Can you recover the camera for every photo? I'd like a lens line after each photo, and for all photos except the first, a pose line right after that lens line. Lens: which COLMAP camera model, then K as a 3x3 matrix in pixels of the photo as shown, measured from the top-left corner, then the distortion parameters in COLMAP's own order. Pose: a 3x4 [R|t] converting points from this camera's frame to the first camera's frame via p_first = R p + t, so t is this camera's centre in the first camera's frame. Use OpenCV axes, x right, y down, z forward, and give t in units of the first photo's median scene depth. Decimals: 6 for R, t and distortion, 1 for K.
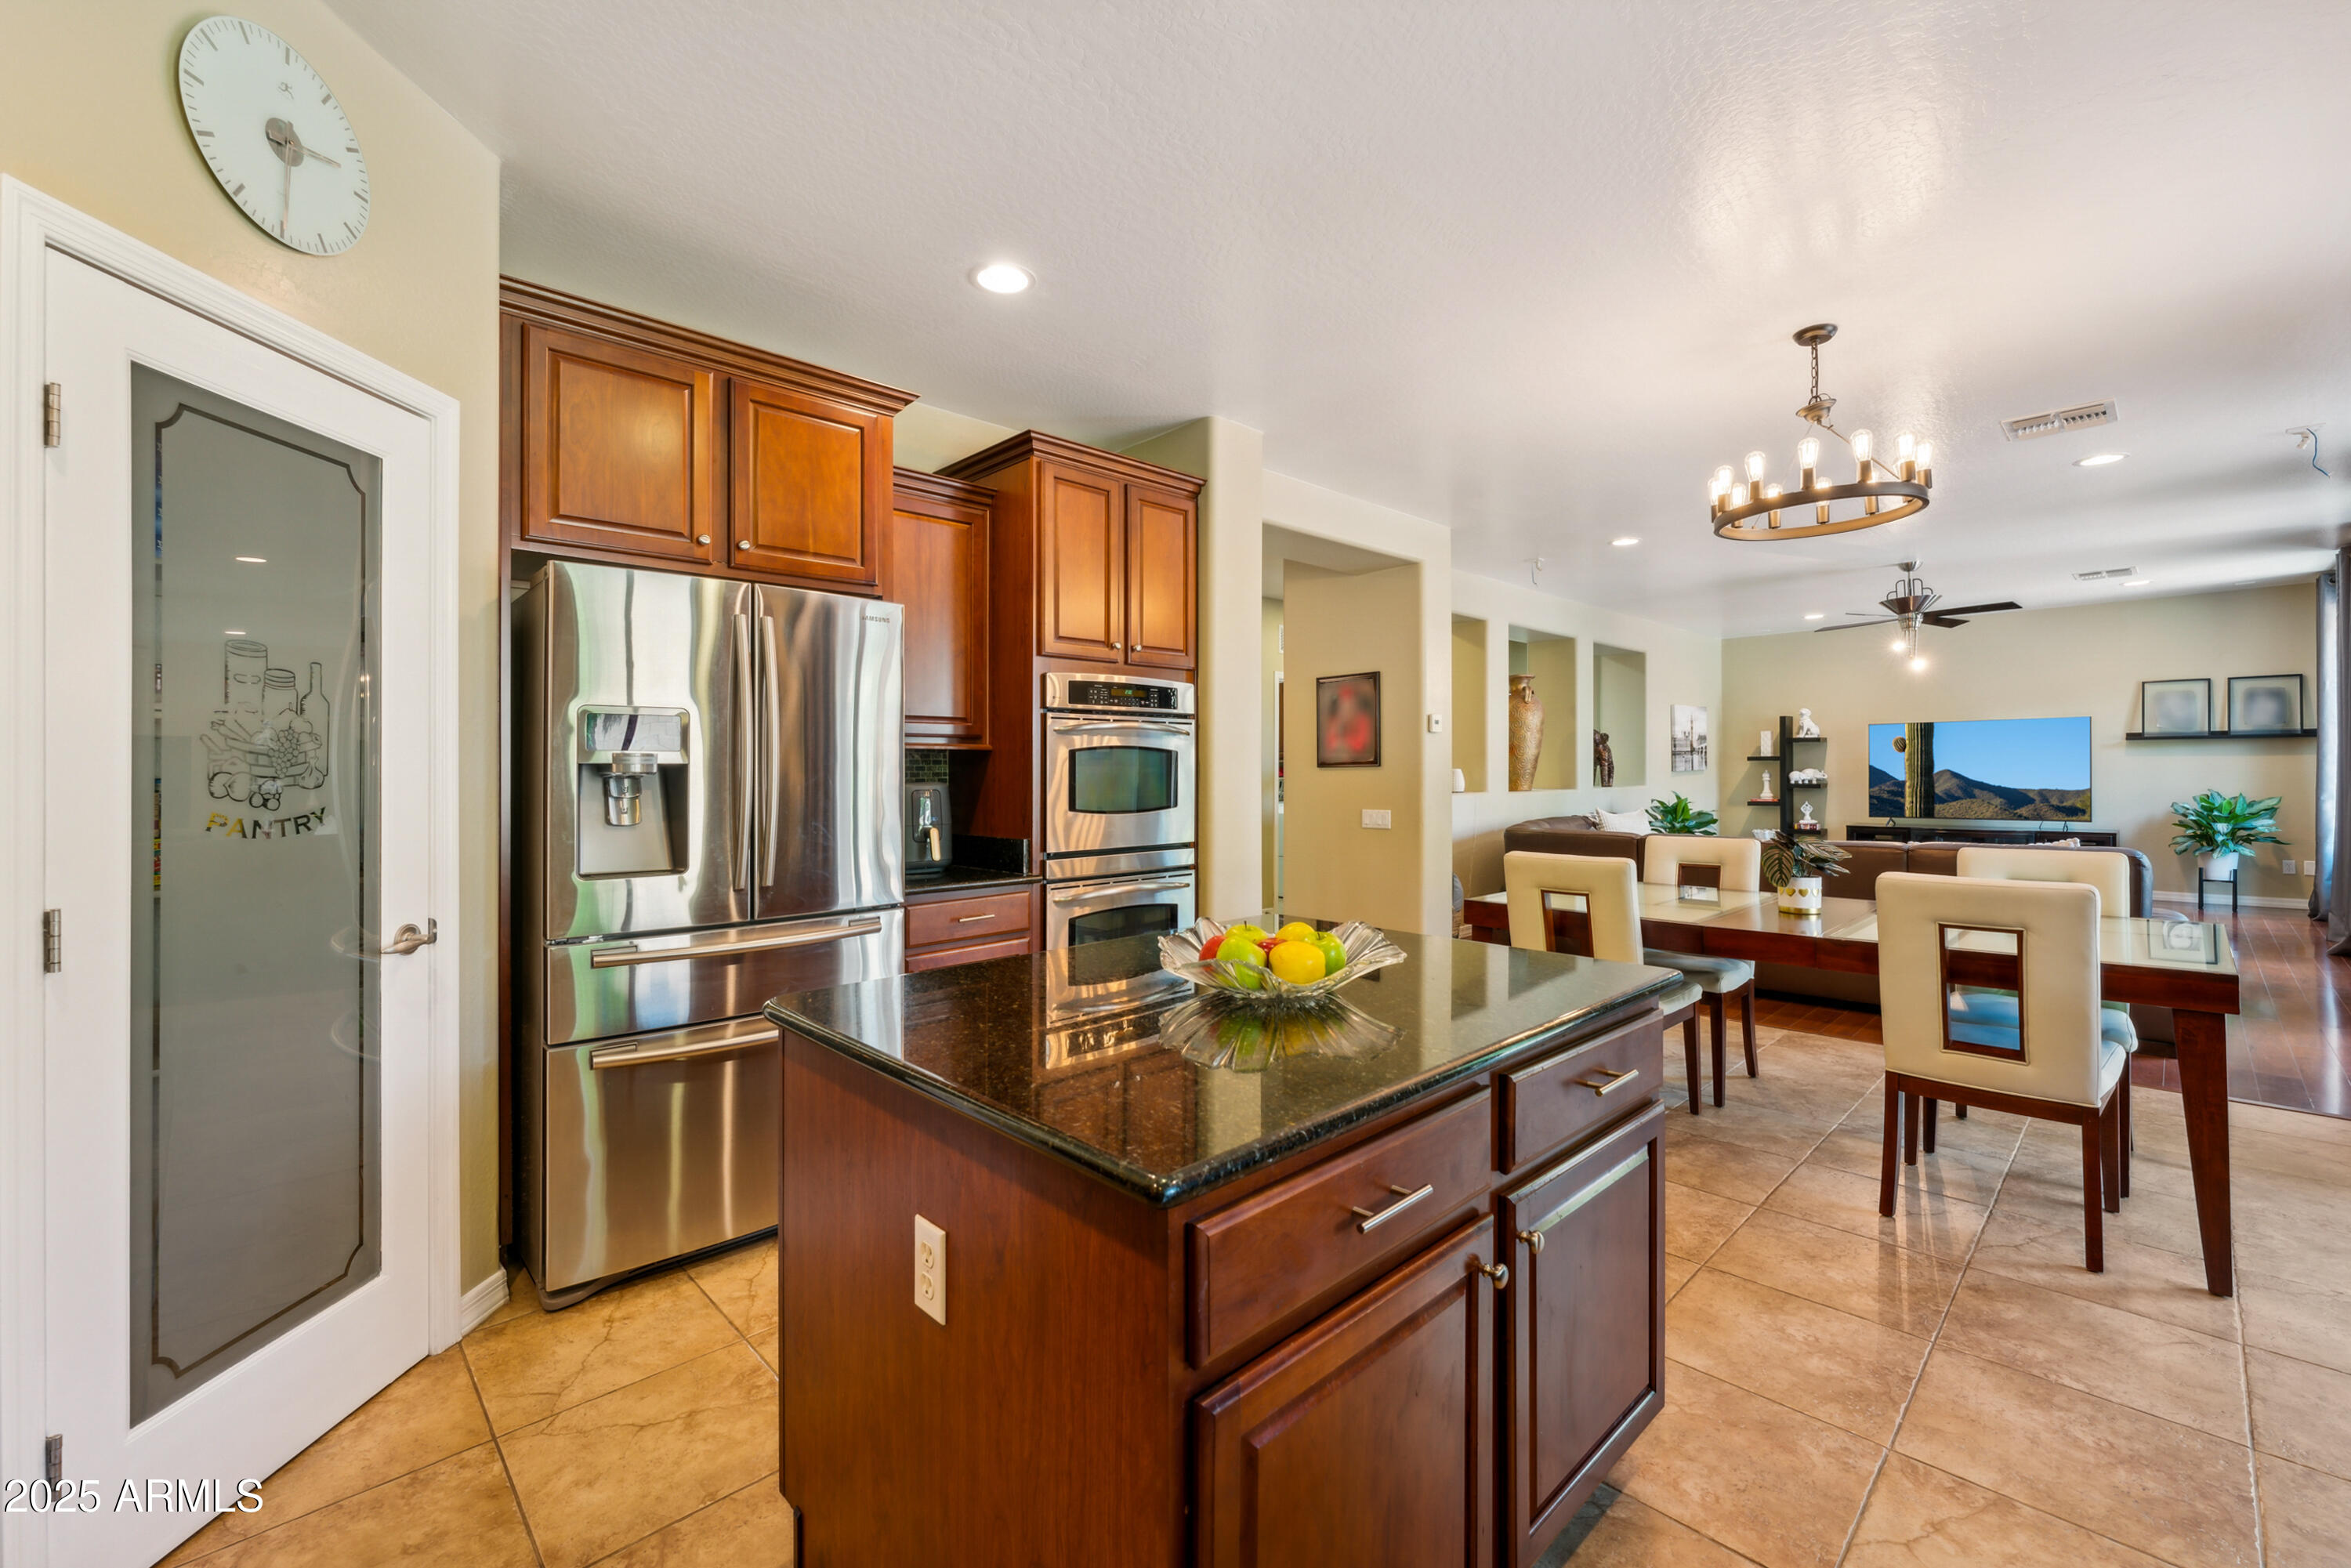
lens RADIAL K [[964.9, 0, 1176.8], [0, 964.9, 762.5], [0, 0, 1]] dist [0.001542, -0.000204]
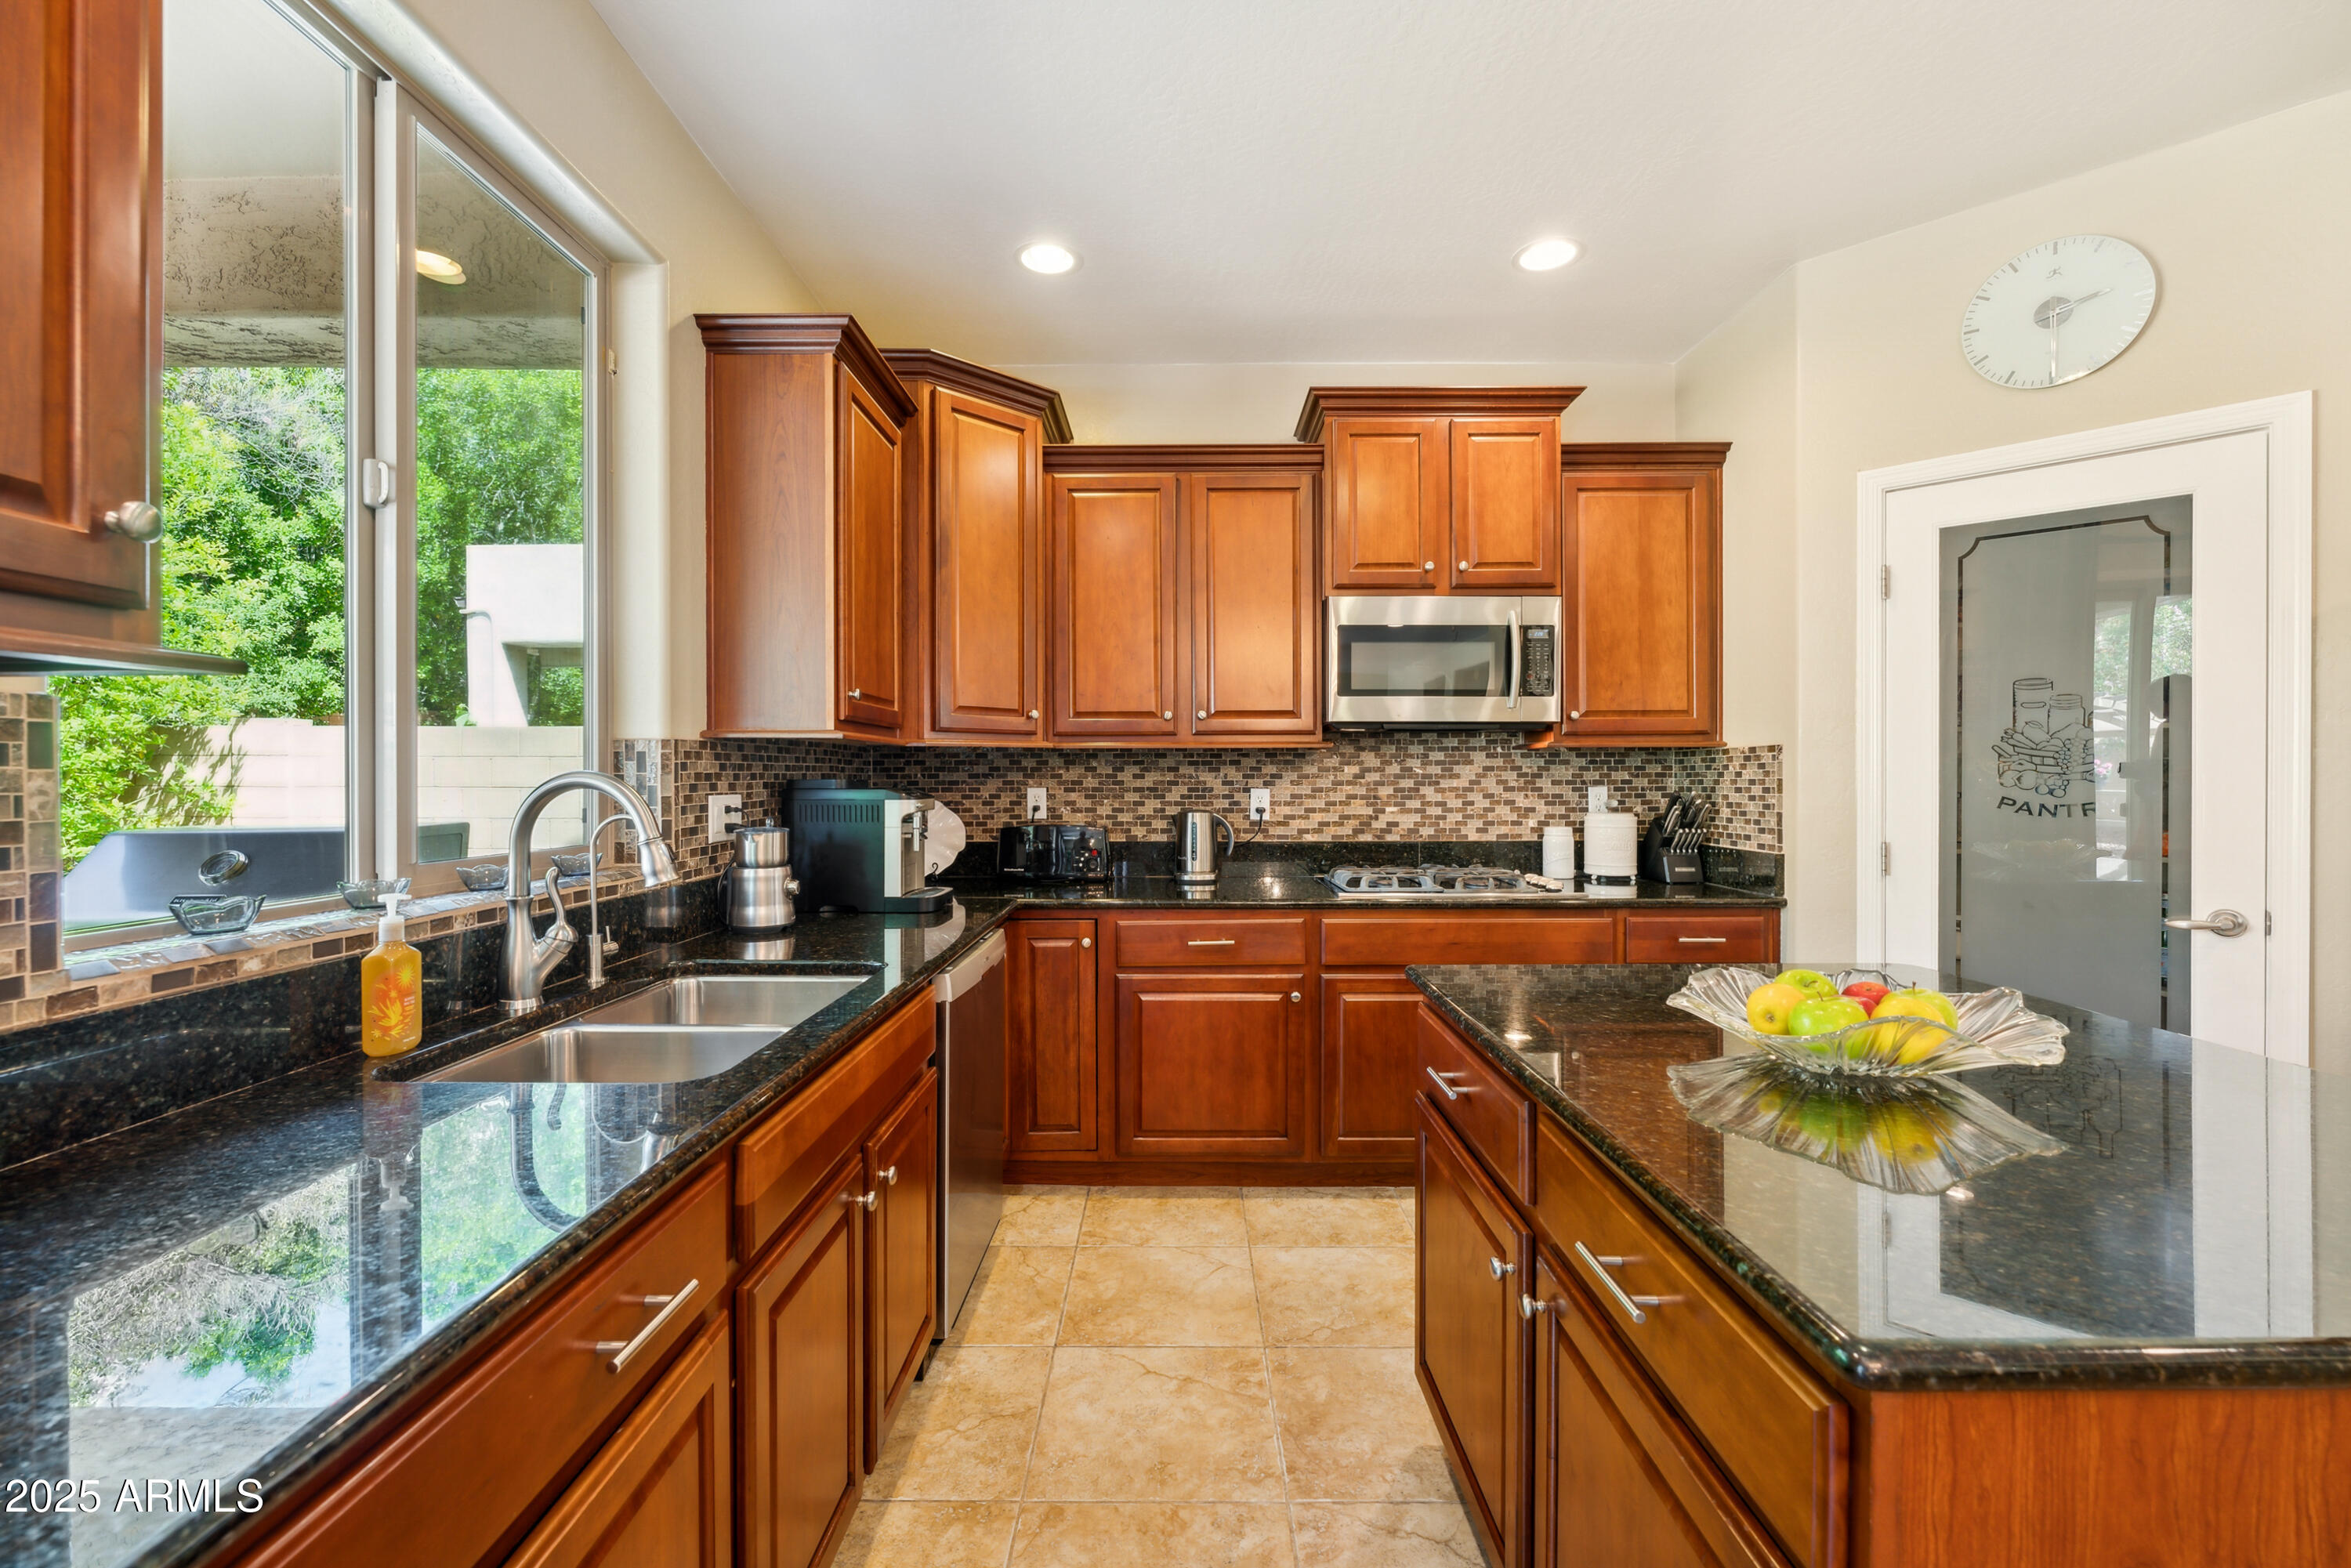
lens RADIAL K [[980.8, 0, 1173.8], [0, 980.8, 780.1], [0, 0, 1]] dist [-0.004554, -0.000271]
pose [[-0.696720, 0.010606, -0.717265, 0.468275], [0.009544, 0.999939, 0.005515, 0.002027], [0.717280, -0.003003, -0.696779, 0.526148]]
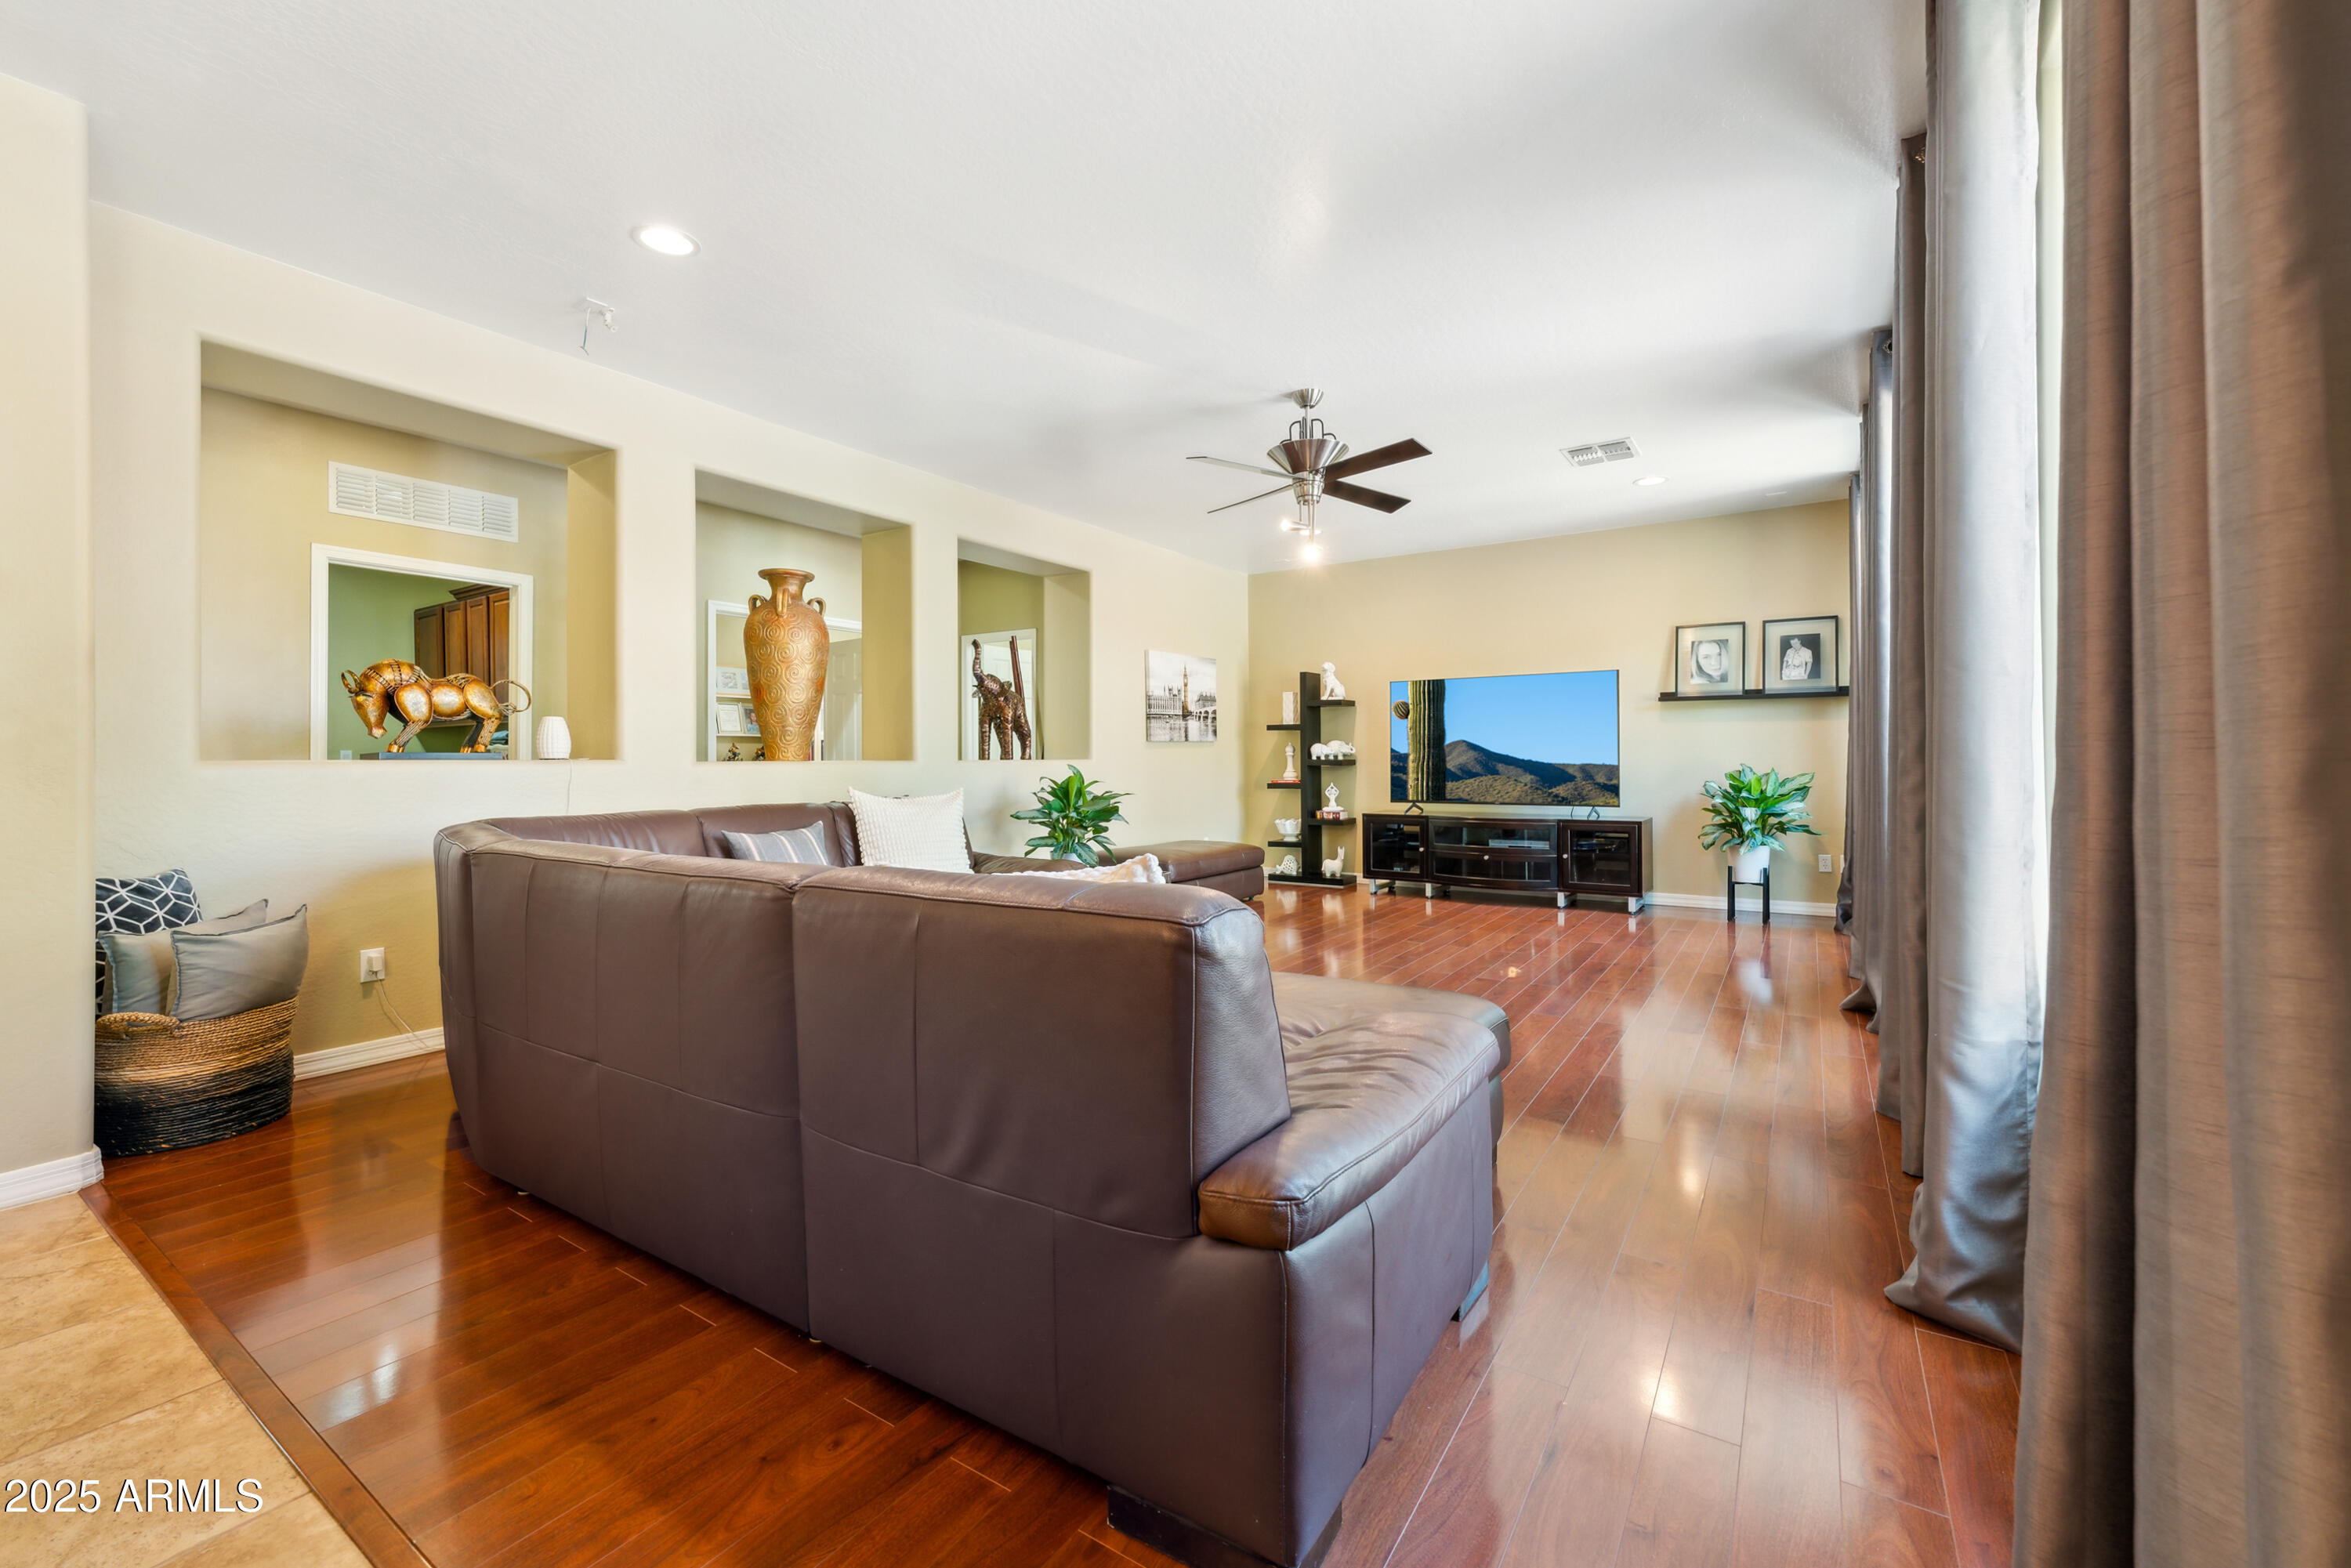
lens RADIAL K [[969.9, 0, 1167.1], [0, 969.9, 747.6], [0, 0, 1]] dist [0.000439, -0.000058]
pose [[0.975324, 0.007289, 0.220659, 1.088250], [-0.006450, 0.999969, -0.004521, 0.051725], [-0.220685, 0.002986, 0.975341, 0.834870]]
